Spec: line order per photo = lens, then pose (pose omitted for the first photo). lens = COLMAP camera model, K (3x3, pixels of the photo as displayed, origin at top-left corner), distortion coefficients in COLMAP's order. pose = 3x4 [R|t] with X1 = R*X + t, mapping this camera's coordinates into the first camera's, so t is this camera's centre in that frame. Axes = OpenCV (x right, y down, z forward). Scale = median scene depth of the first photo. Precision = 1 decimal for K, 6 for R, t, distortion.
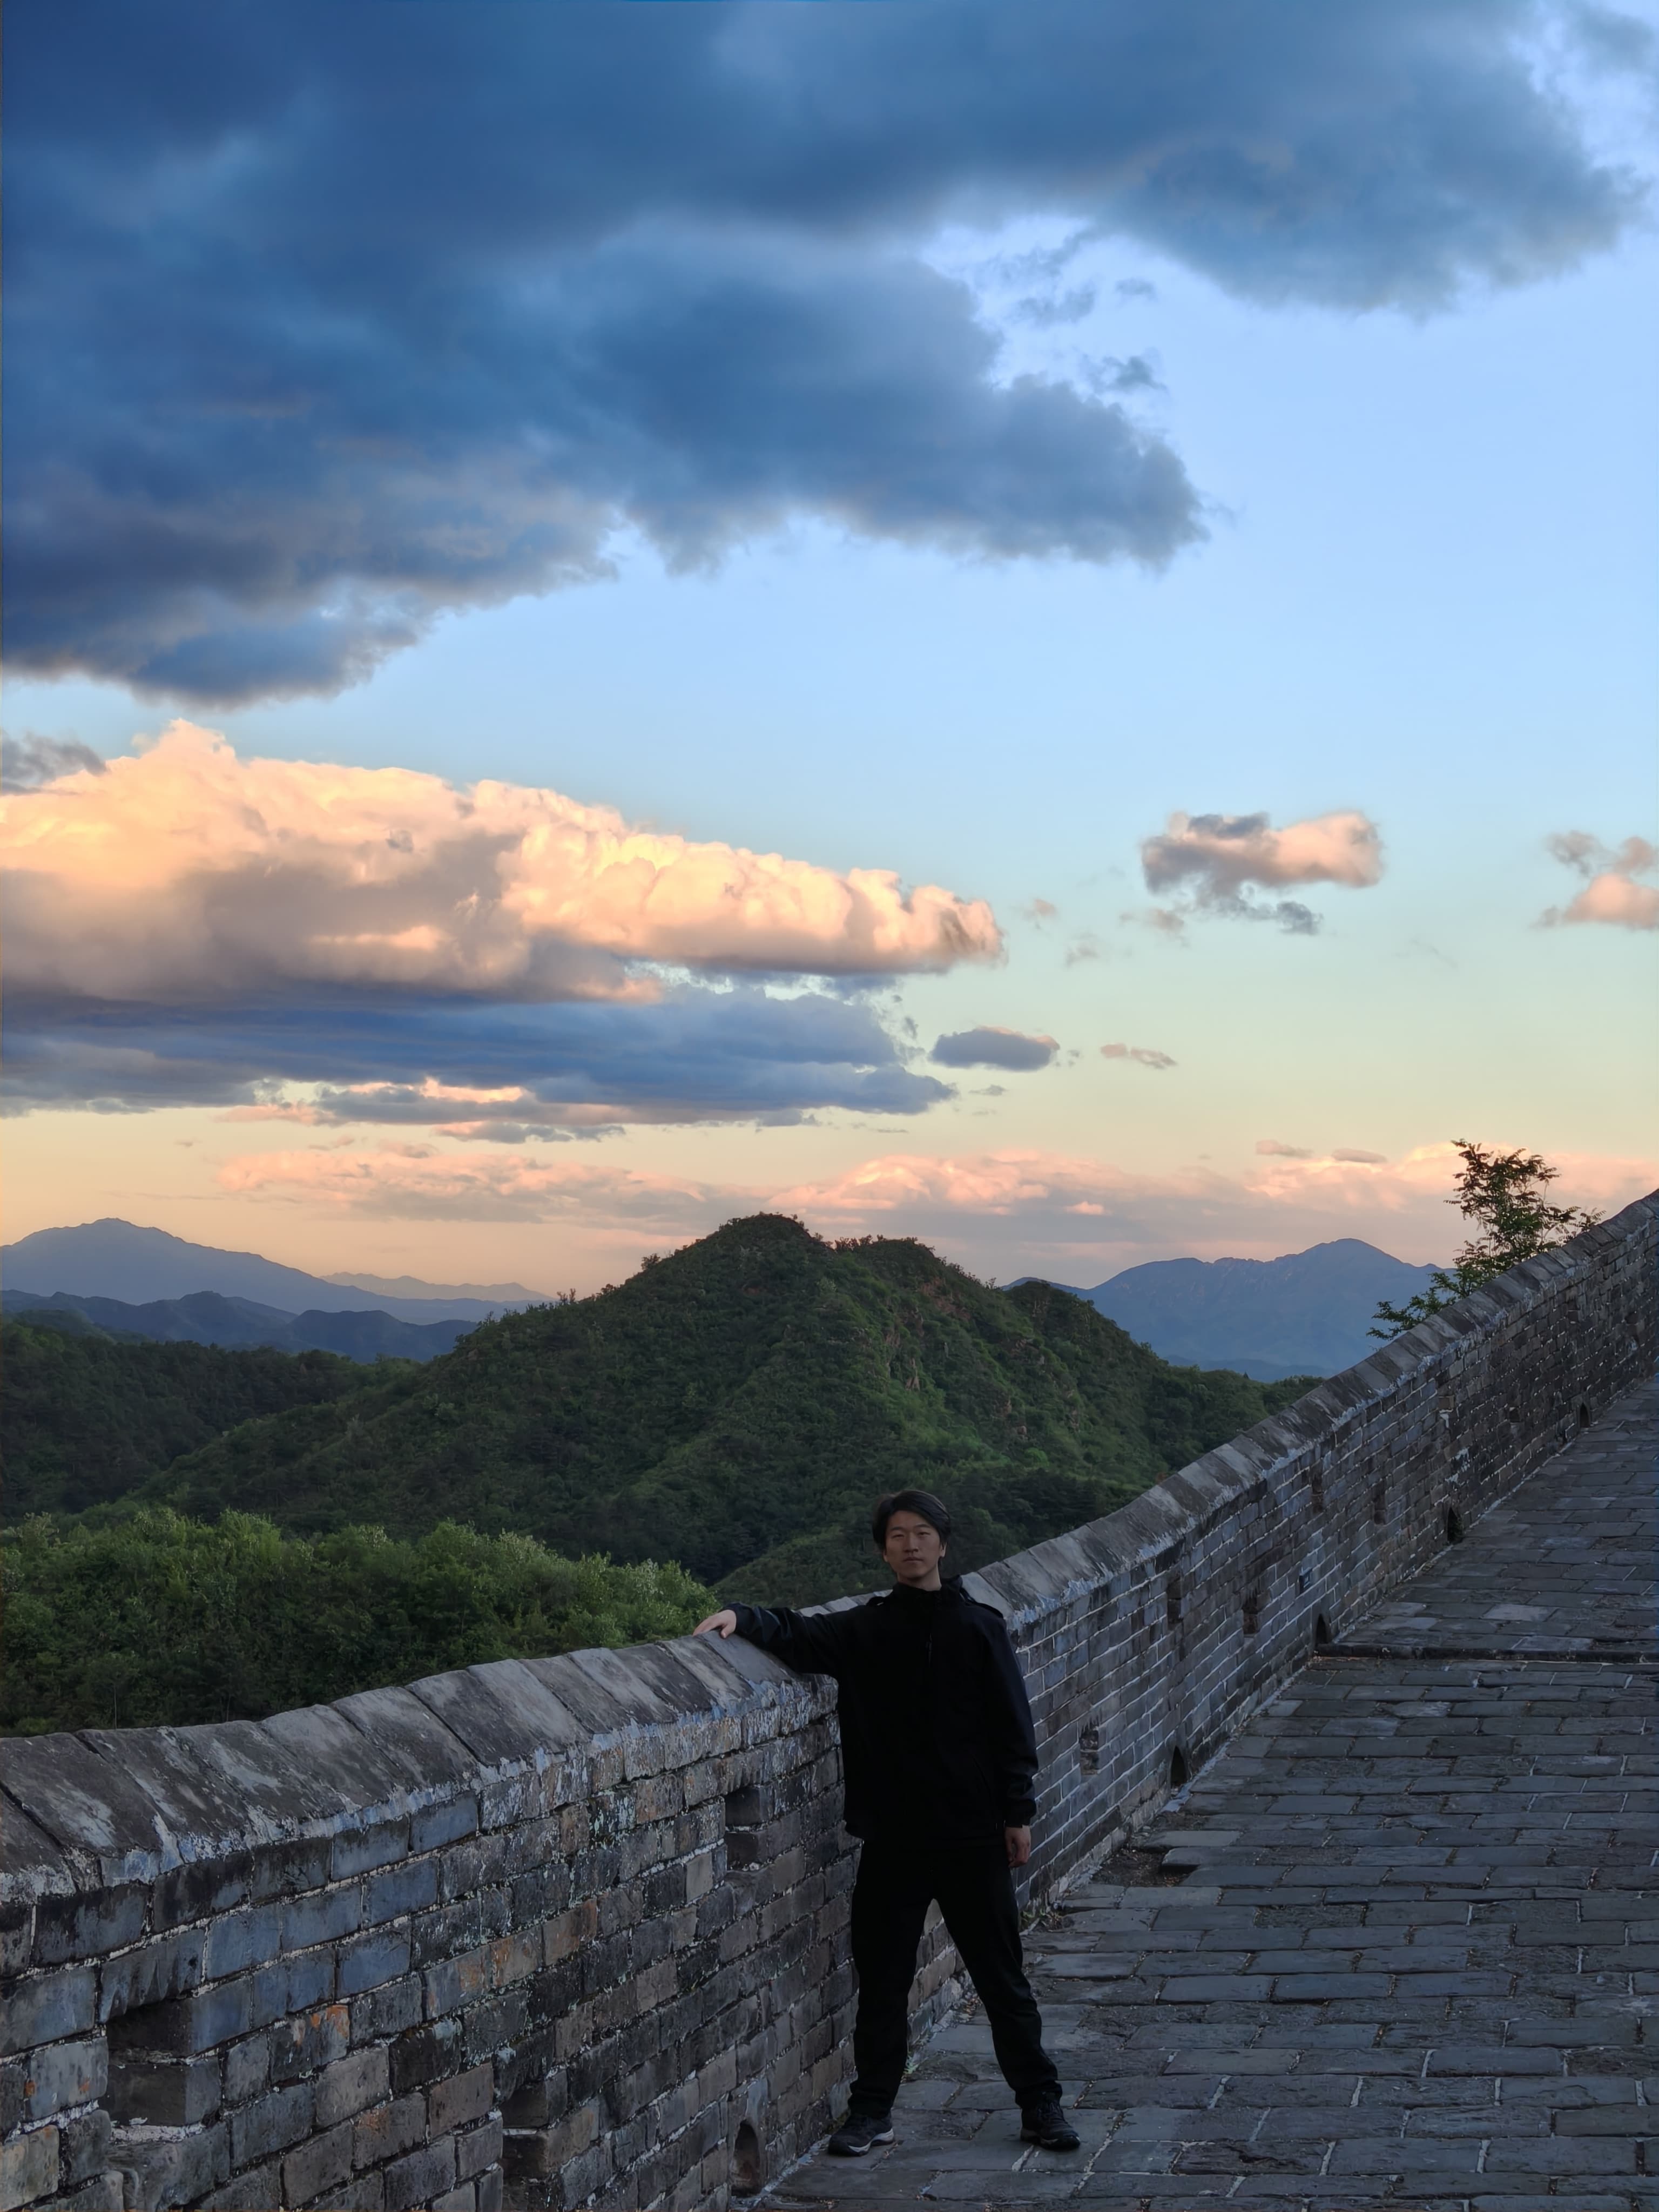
lens RADIAL K [[3179.7, 0, 829.5], [0, 3179.7, 1106.0], [0, 0, 1]] dist [0.183733, -0.752636]
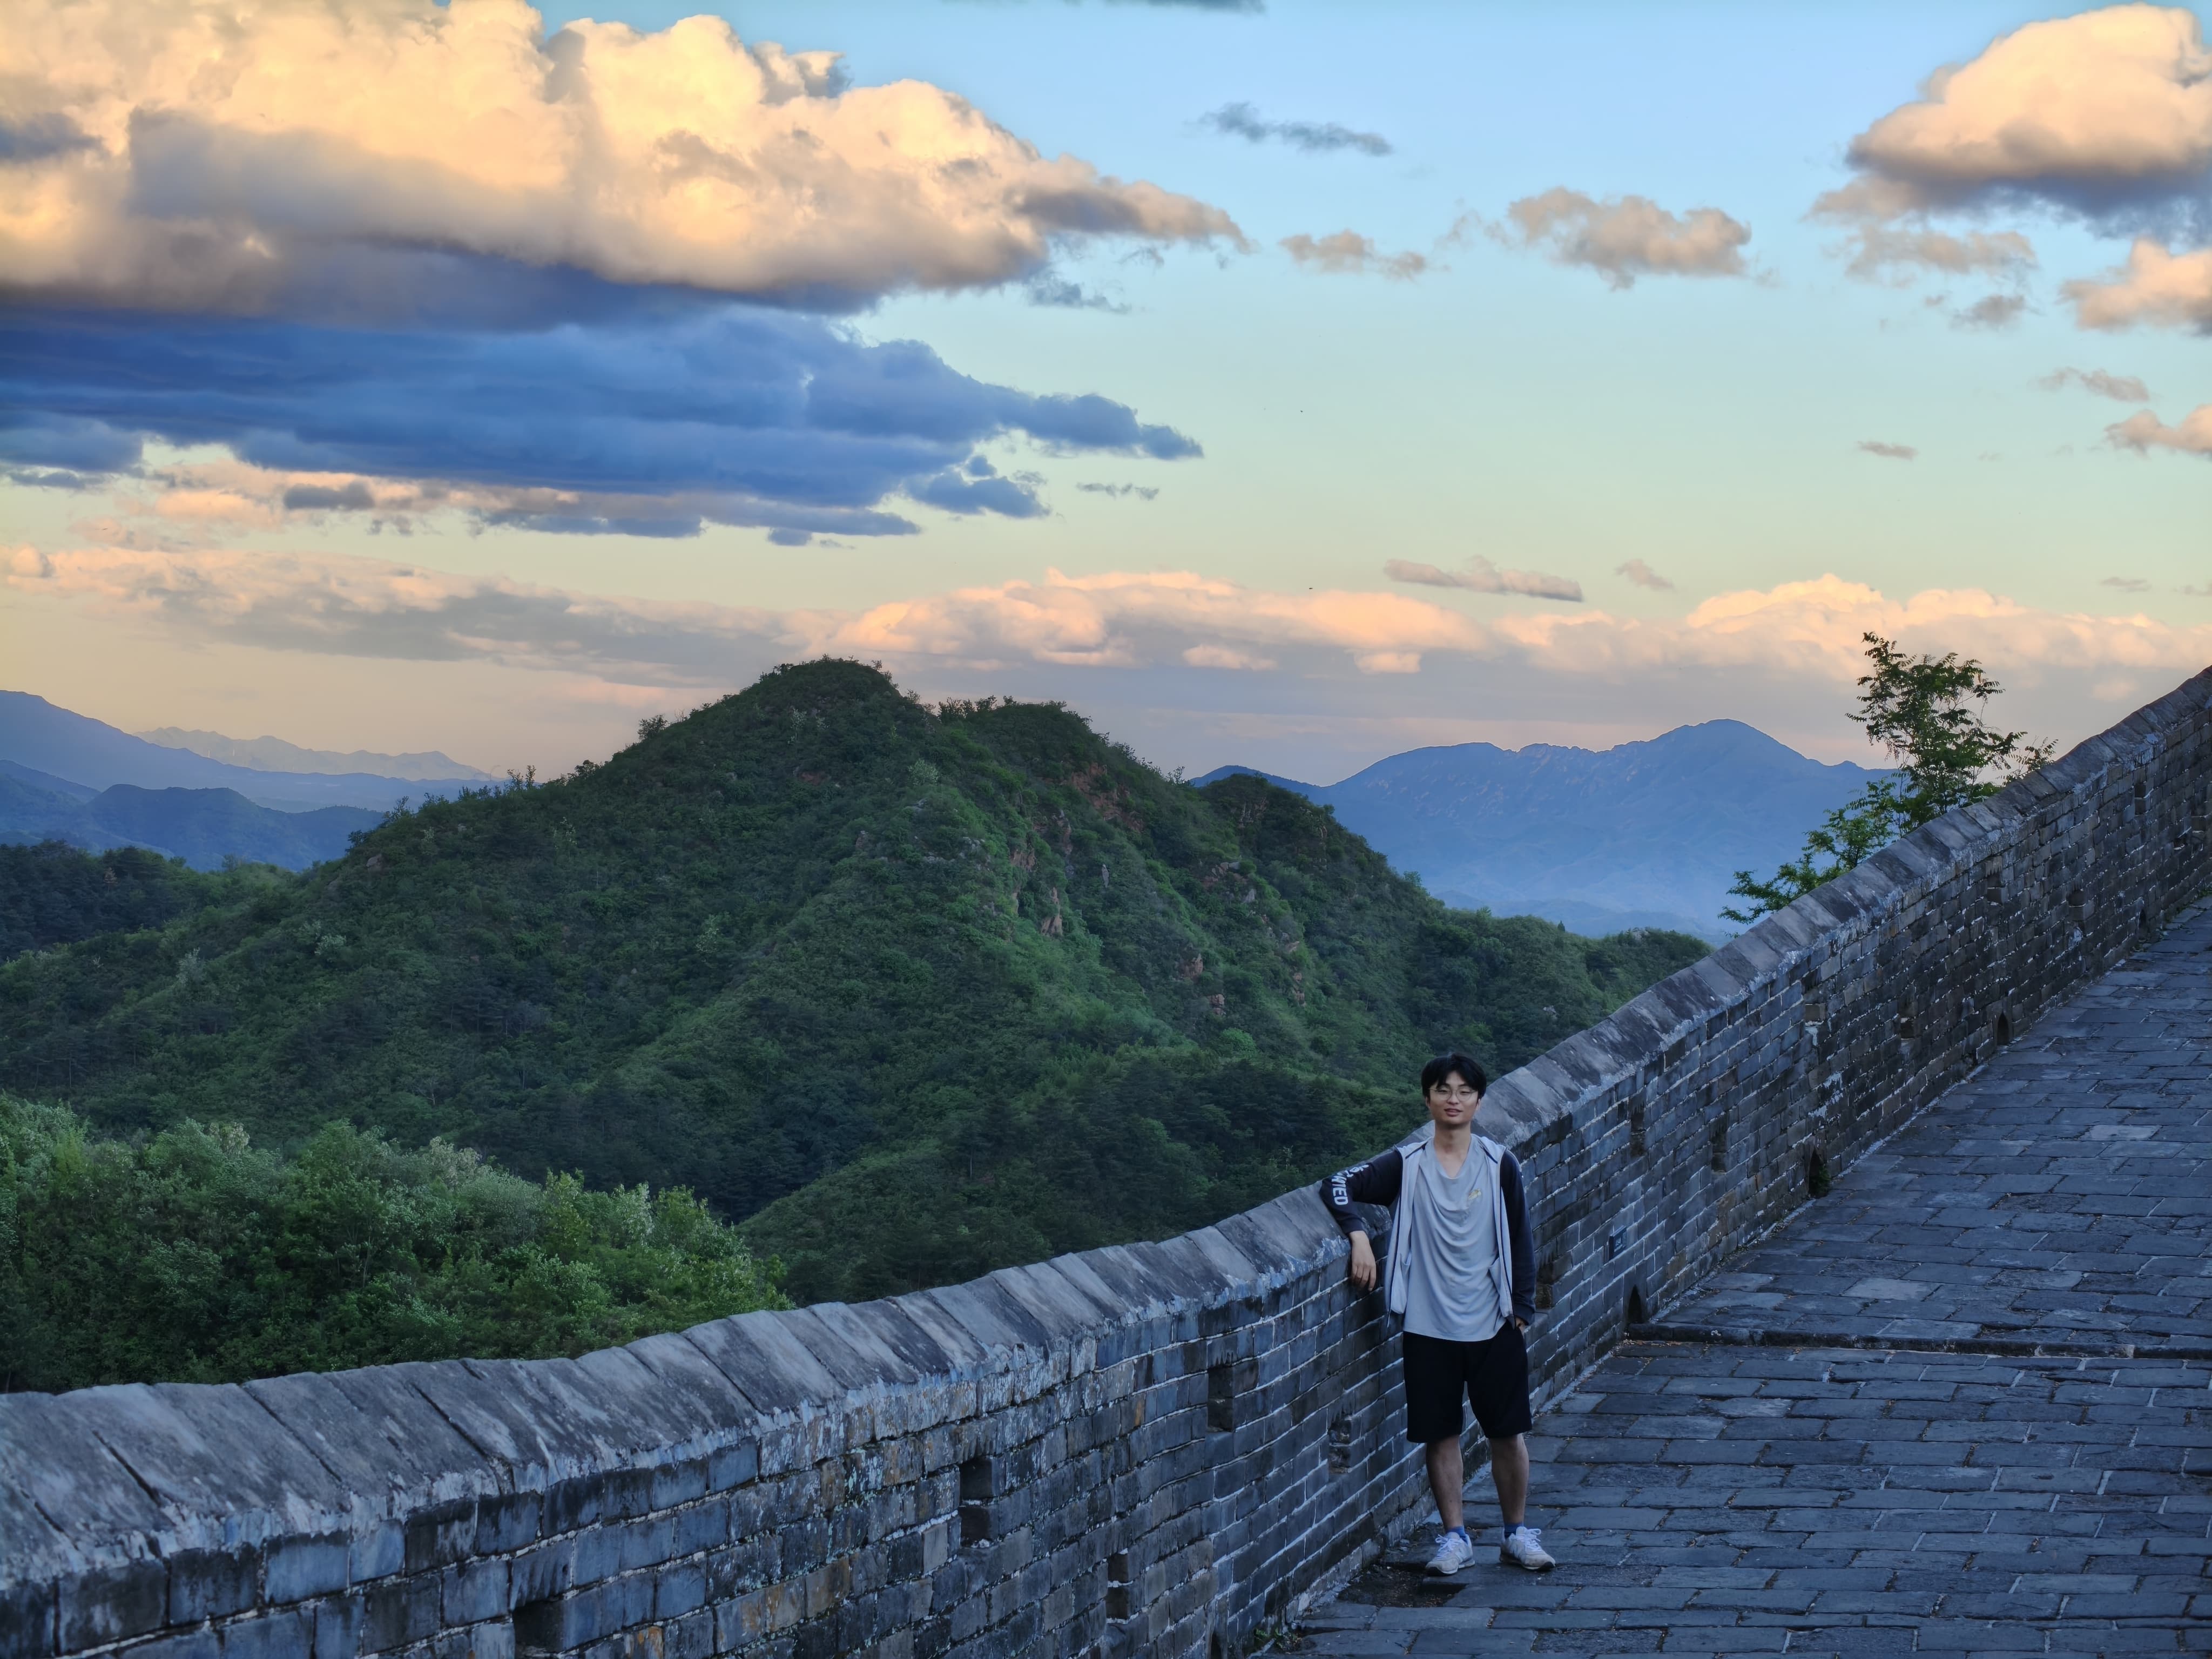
lens RADIAL K [[4931.2, 0, 1106.0], [0, 4931.2, 829.5], [0, 0, 1]] dist [0.011059, 0.384294]
pose [[0.998939, 0.027774, 0.036730, -0.021668], [-0.030201, 0.997278, 0.067261, -0.028365], [-0.034762, -0.068299, 0.997059, -0.180817]]
